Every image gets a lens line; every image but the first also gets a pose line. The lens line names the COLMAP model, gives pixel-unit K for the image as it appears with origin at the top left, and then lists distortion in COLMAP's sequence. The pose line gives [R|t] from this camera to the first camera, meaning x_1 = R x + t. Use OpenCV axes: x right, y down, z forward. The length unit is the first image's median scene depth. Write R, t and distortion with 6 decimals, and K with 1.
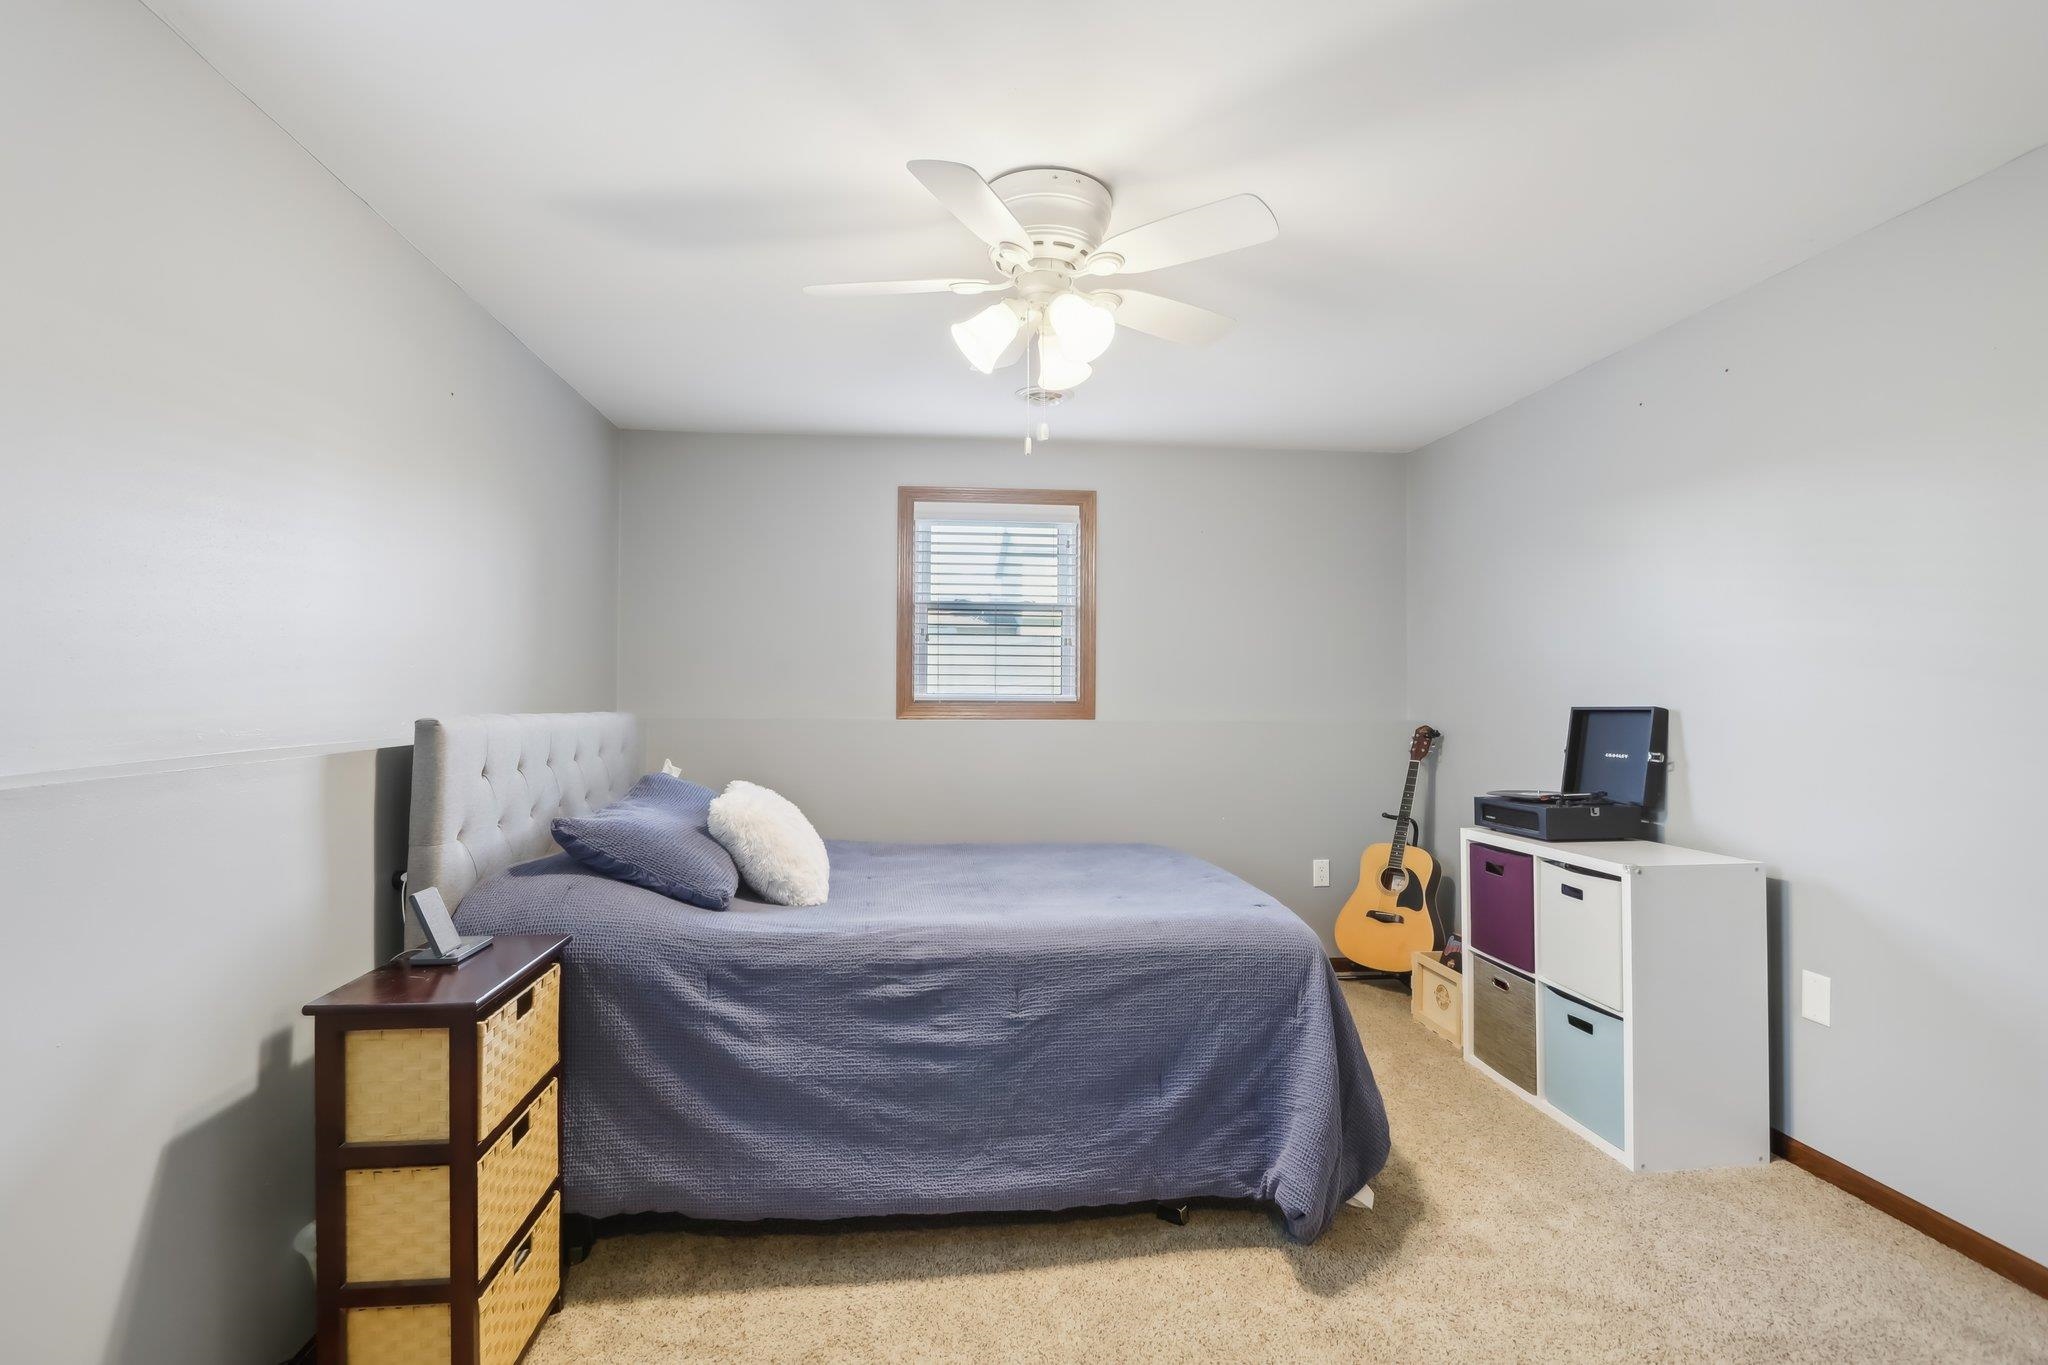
lens RADIAL K [[956.3, 0, 1013.3], [0, 956.3, 681.3], [0, 0, 1]] dist [-0.019023, 0.001808]
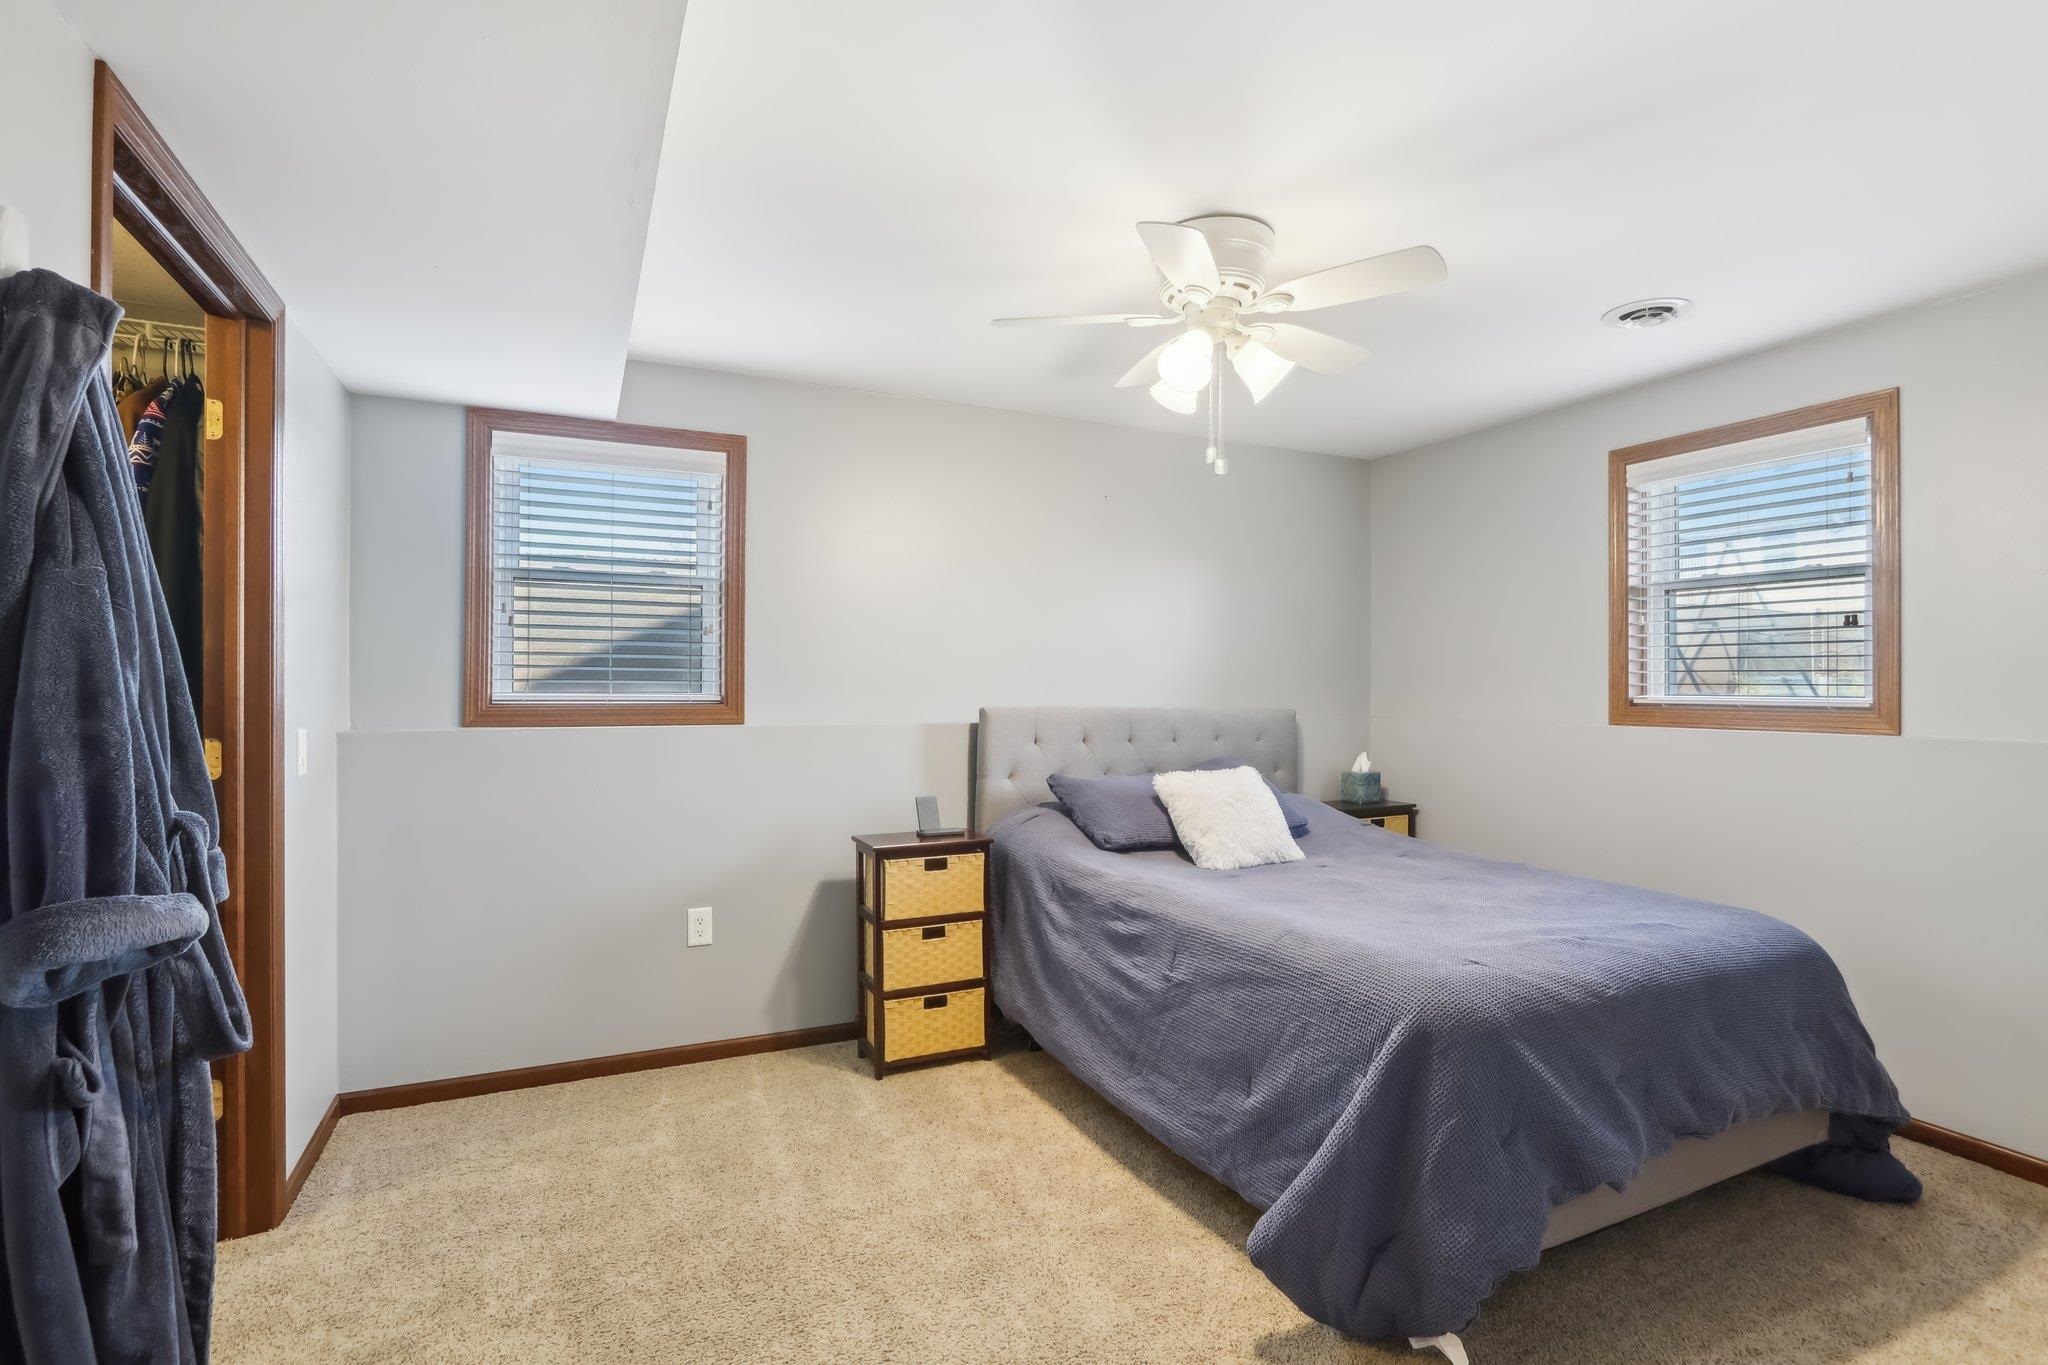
lens RADIAL K [[956.3, 0, 1016.1], [0, 956.3, 688.2], [0, 0, 1]] dist [-0.019023, 0.001808]
pose [[0.326960, -0.004787, -0.945026, 1.039857], [0.010074, 0.999948, -0.001580, 0.005501], [0.944984, -0.009003, 0.326992, 0.454019]]
